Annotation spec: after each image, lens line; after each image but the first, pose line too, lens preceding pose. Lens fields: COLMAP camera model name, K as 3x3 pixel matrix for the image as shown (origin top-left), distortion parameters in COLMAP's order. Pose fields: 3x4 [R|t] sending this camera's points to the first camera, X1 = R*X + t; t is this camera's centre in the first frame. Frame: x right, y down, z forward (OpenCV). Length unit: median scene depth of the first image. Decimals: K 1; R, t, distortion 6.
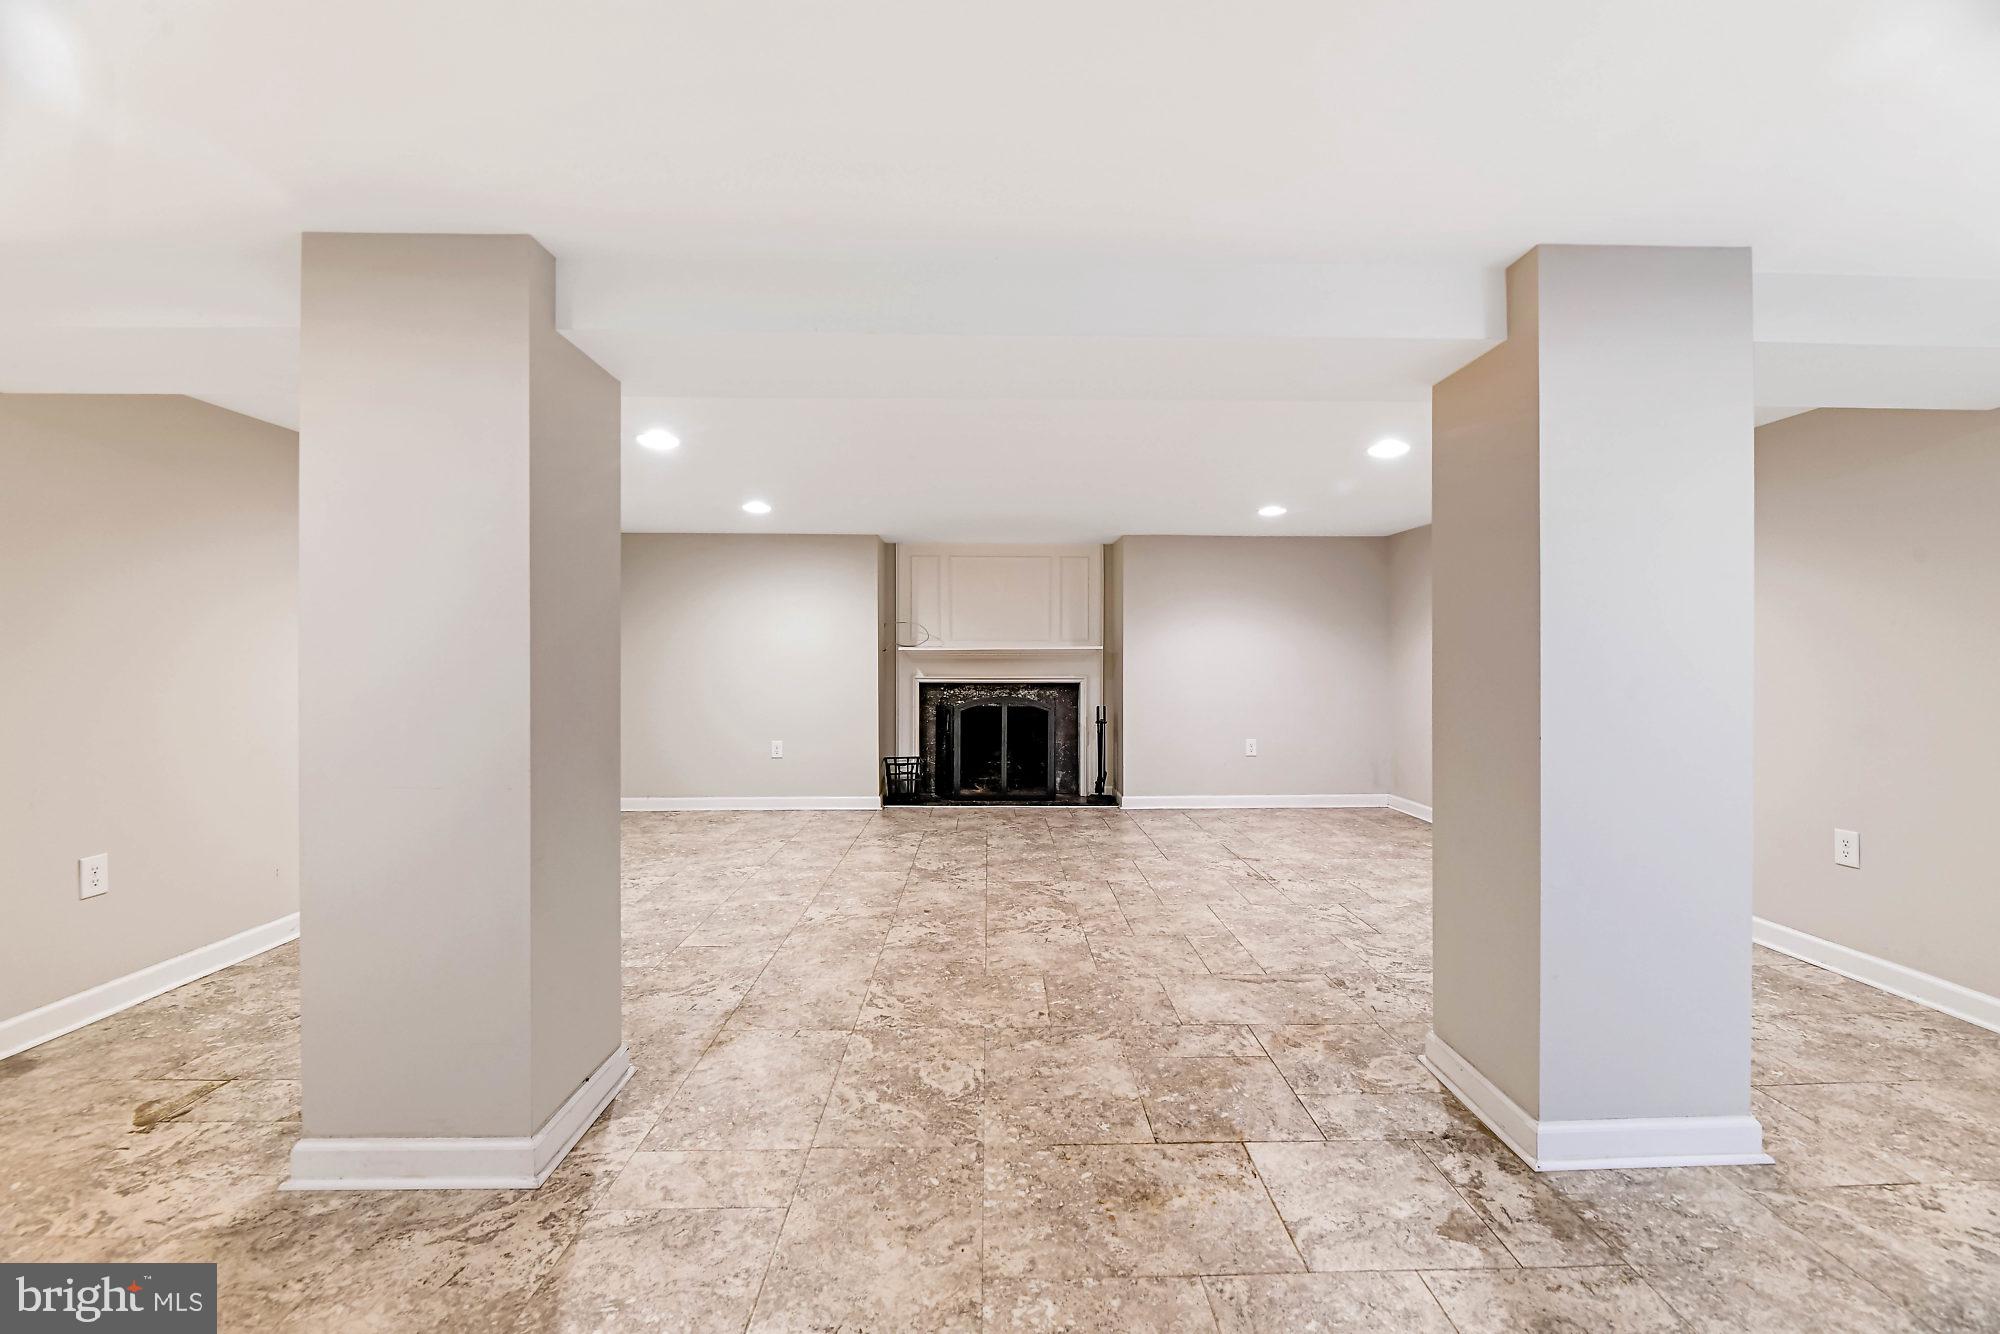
lens RADIAL K [[816.1, 0, 1001.4], [0, 816.1, 668.1], [0, 0, 1]] dist [0.002013, -0.002211]
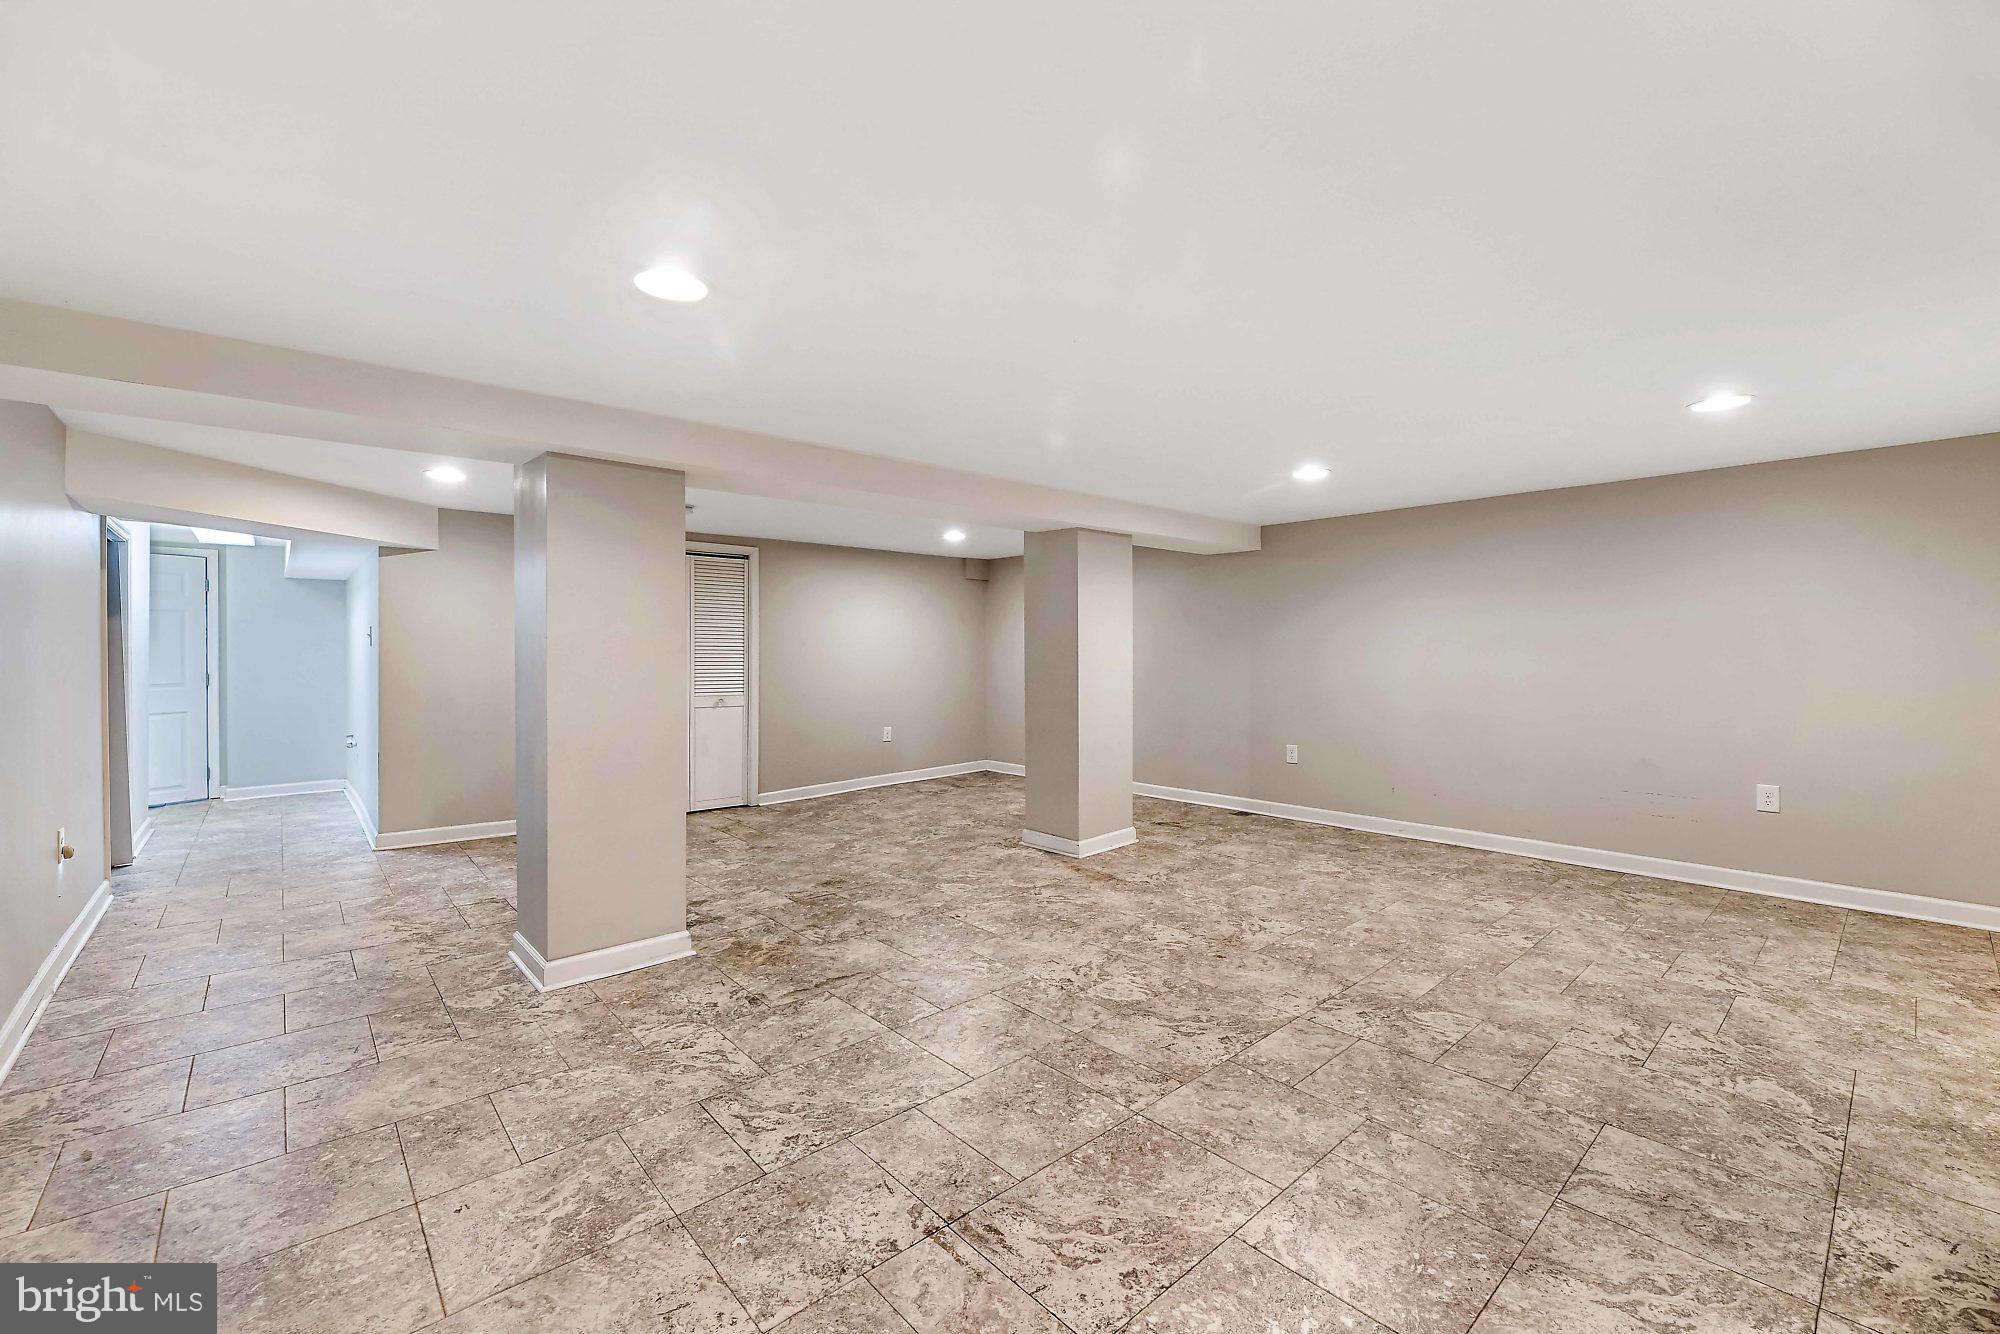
lens RADIAL K [[816.1, 0, 1010.8], [0, 816.1, 656.2], [0, 0, 1]] dist [0.002013, -0.002211]
pose [[-0.751283, 0.008910, -0.659920, 0.711355], [-0.003325, 0.999845, 0.017285, -0.035963], [0.659972, 0.015180, -0.751137, 1.665292]]
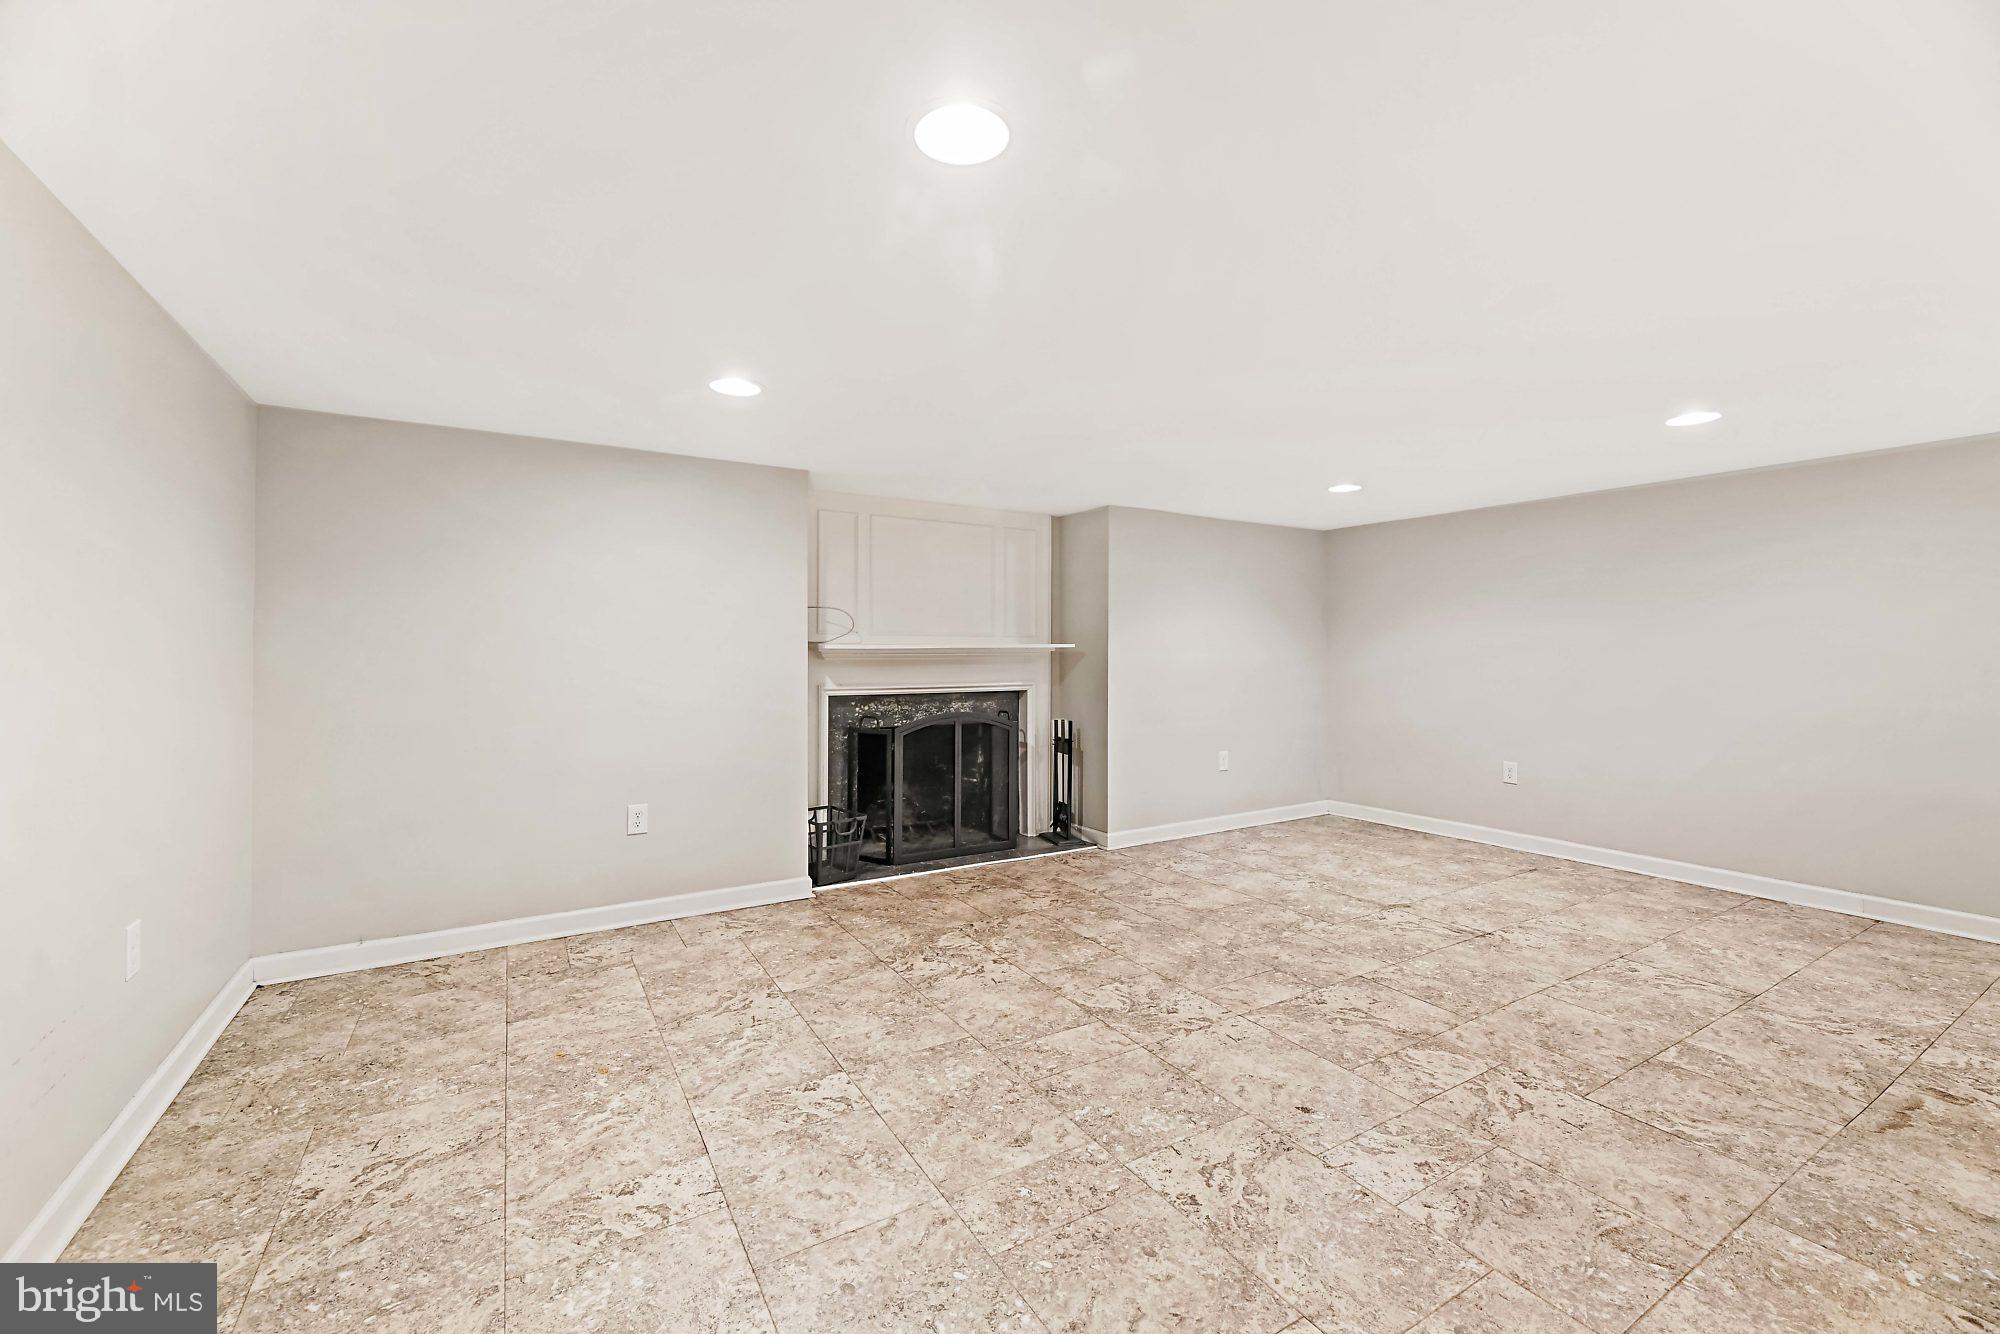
lens RADIAL K [[816.1, 0, 1002.4], [0, 816.1, 648.1], [0, 0, 1]] dist [0.002013, -0.002211]
pose [[0.864788, 0.001694, 0.502134, -0.628363], [0.006854, 0.999861, -0.015176, -0.021537], [-0.502090, 0.016566, 0.864657, 0.673531]]
